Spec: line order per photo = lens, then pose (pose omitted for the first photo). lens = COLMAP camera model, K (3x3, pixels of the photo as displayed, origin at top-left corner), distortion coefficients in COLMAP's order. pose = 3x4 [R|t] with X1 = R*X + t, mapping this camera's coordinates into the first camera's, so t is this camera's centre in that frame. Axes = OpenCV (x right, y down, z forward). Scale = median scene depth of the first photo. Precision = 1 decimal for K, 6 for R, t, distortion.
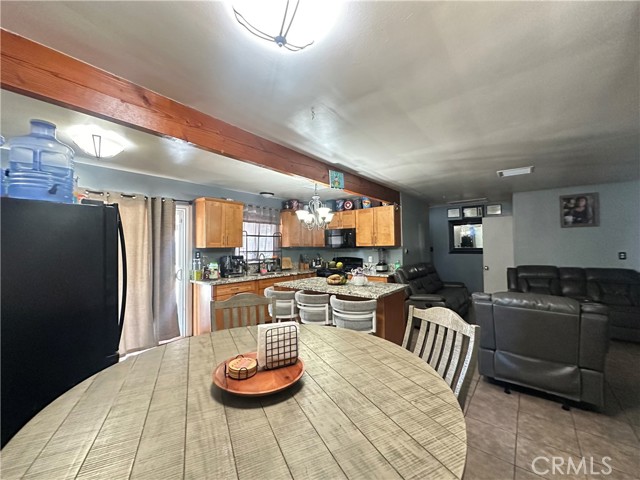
lens RADIAL K [[253.0, 0, 322.4], [0, 253.0, 242.6], [0, 0, 1]] dist [-0.001222, 0.000164]
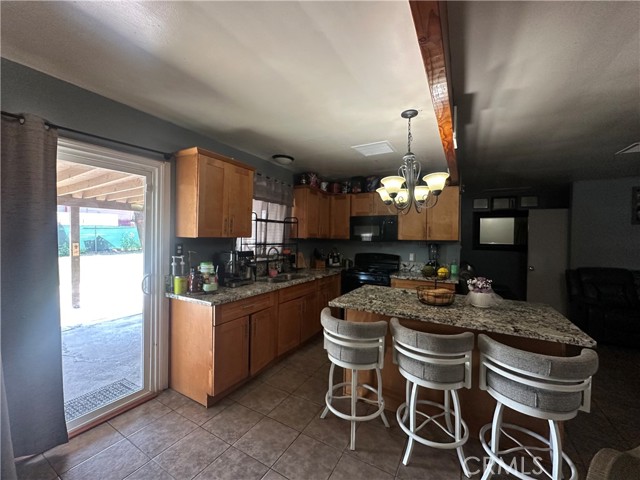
lens RADIAL K [[253.0, 0, 318.5], [0, 253.0, 239.3], [0, 0, 1]] dist [-0.001222, 0.000164]
pose [[0.986411, 0.025165, 0.162358, -0.229185], [-0.029447, 0.999278, 0.024017, 0.002295], [-0.161636, -0.028471, 0.986440, 0.316417]]
